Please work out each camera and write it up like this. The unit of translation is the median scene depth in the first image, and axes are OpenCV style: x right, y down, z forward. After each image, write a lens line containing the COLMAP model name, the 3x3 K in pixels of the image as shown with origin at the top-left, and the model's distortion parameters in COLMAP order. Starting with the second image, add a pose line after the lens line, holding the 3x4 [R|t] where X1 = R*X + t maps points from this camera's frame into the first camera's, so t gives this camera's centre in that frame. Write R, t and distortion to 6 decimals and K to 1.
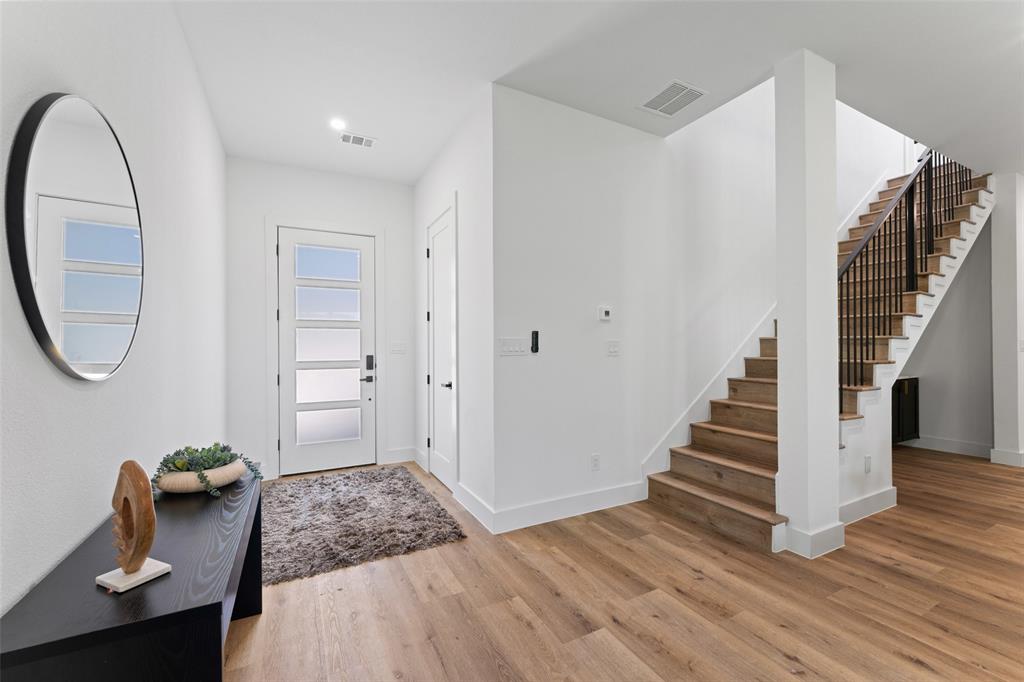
lens RADIAL K [[409.6, 0, 503.8], [0, 409.6, 348.1], [0, 0, 1]] dist [0.000070, -0.001616]
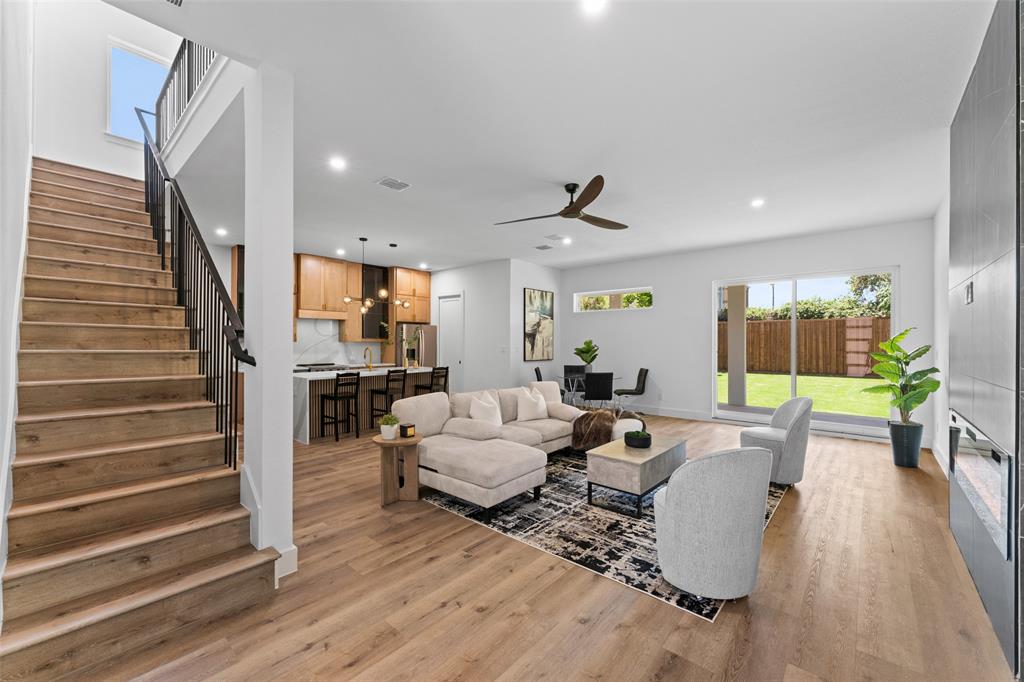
lens RADIAL K [[409.6, 0, 510.4], [0, 409.6, 338.8], [0, 0, 1]] dist [0.000070, -0.001616]
pose [[-0.363337, 0.011174, 0.931591, -0.370106], [-0.001619, 0.999919, -0.012626, -0.055666], [-0.931656, -0.006096, -0.363289, 0.754949]]
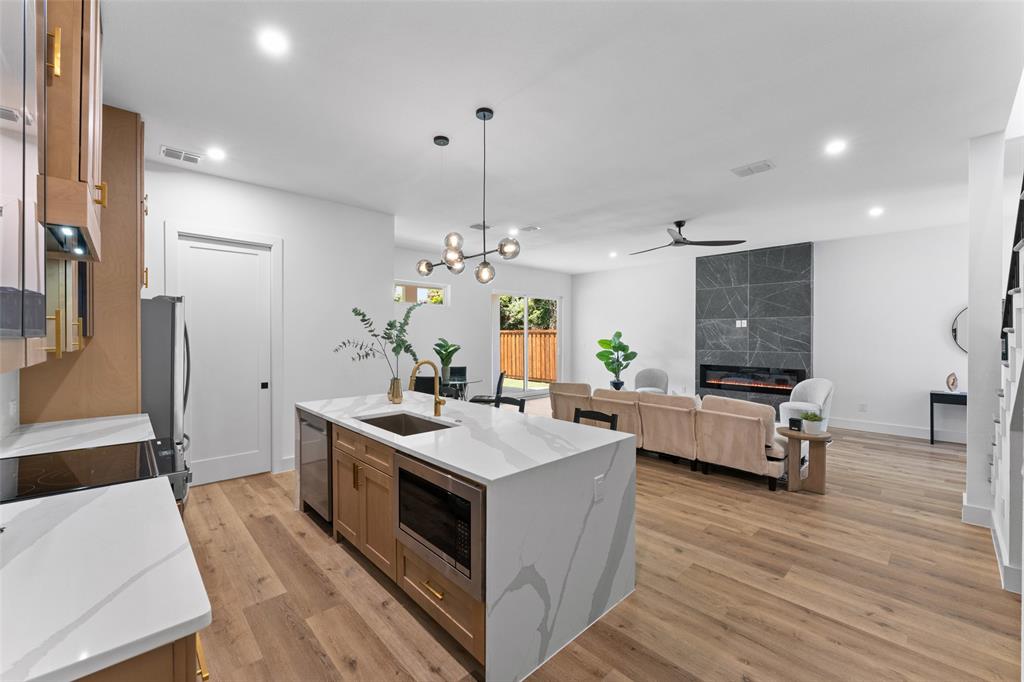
lens RADIAL K [[409.6, 0, 506.0], [0, 409.6, 338.7], [0, 0, 1]] dist [0.000070, -0.001616]
pose [[-0.963349, 0.006215, -0.268179, 2.333213], [0.005283, 0.999977, 0.004195, -0.090853], [0.268199, 0.002624, -0.963360, 1.693833]]
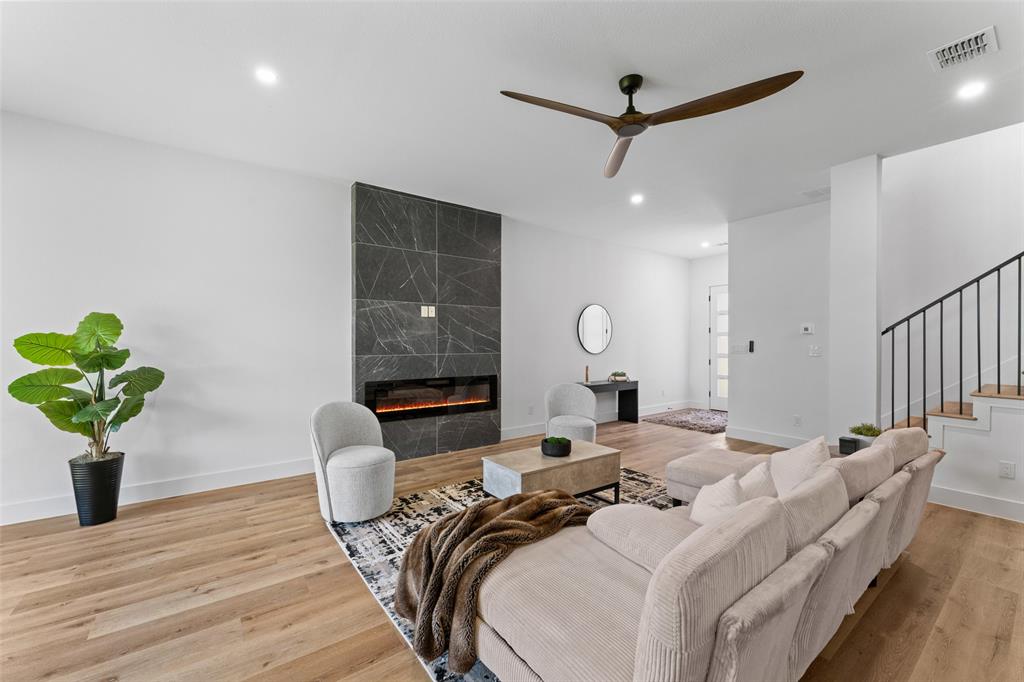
lens RADIAL K [[409.6, 0, 508.8], [0, 409.6, 343.5], [0, 0, 1]] dist [0.000070, -0.001616]
pose [[0.155656, 0.010687, -0.987754, 1.866791], [0.001217, 0.999939, 0.011011, -0.053983], [0.987811, -0.002916, 0.155633, -0.439576]]
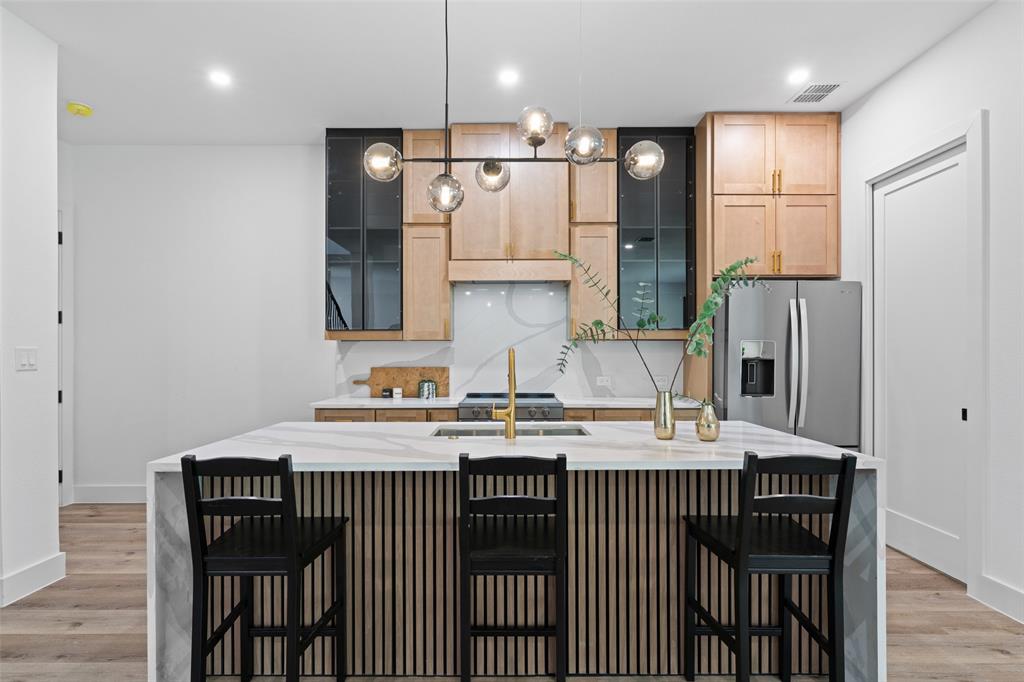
lens RADIAL K [[527.1, 0, 509.1], [0, 527.1, 354.4], [0, 0, 1]] dist [-0.010665, -0.000413]
pose [[0.463944, 0.005487, 0.885847, 1.489014], [-0.004998, 0.999981, -0.003576, -0.020790], [-0.885850, -0.002769, 0.463963, 0.257986]]
